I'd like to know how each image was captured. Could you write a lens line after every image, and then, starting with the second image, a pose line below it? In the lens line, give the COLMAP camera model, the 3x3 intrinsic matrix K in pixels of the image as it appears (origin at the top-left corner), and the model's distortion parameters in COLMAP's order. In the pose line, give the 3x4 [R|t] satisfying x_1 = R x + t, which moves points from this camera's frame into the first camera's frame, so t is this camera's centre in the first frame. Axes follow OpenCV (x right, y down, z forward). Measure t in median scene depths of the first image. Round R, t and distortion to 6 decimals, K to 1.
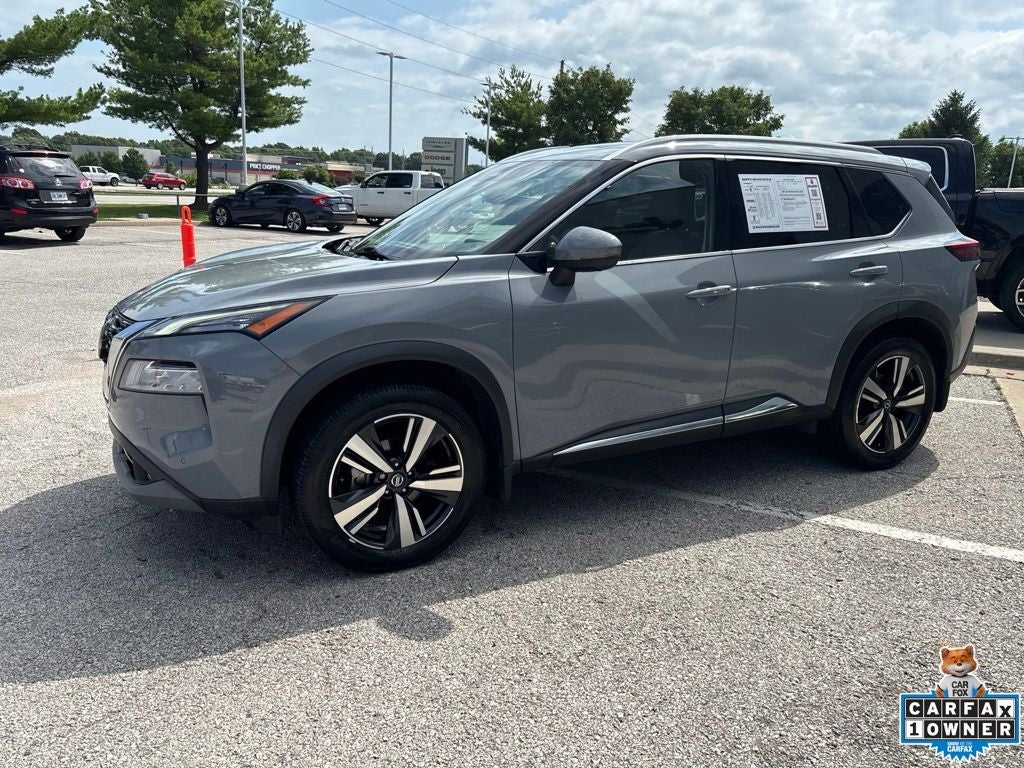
lens RADIAL K [[770.7, 0, 510.1], [0, 770.7, 372.4], [0, 0, 1]] dist [0.045379, -0.055199]
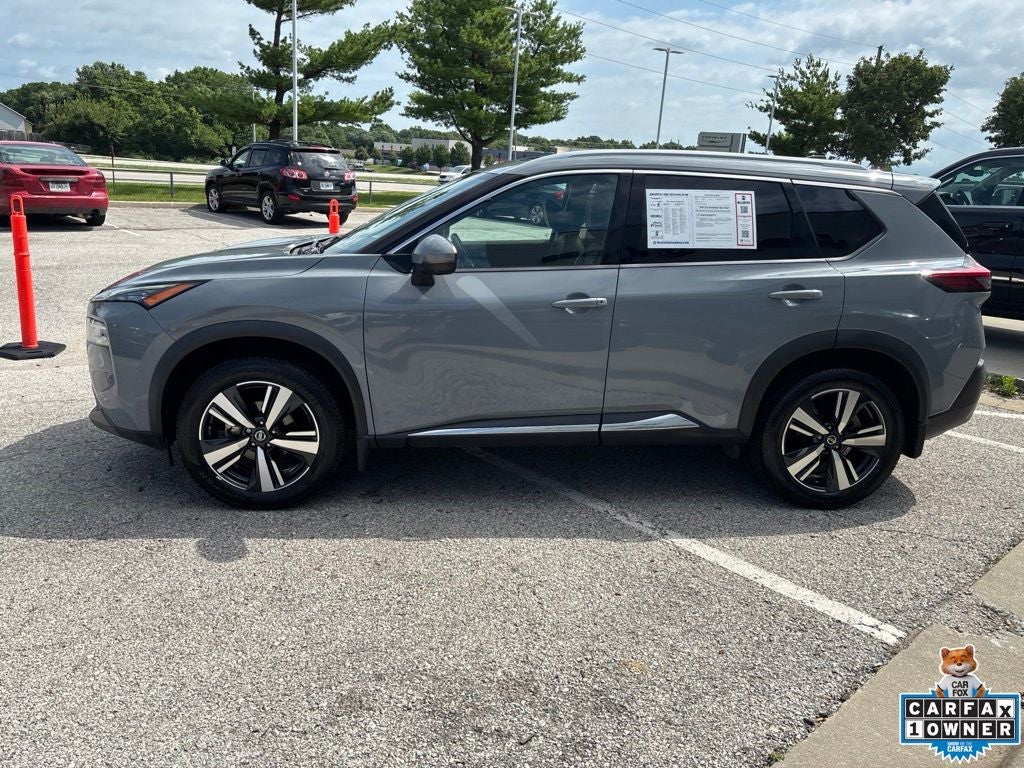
lens RADIAL K [[770.0, 0, 510.5], [0, 770.0, 368.0], [0, 0, 1]] dist [0.038751, -0.049159]
pose [[0.930359, 0.107047, -0.350675, 0.458898], [-0.105906, 0.994122, 0.022491, -0.025149], [0.351021, 0.016214, 0.936227, 0.000028]]
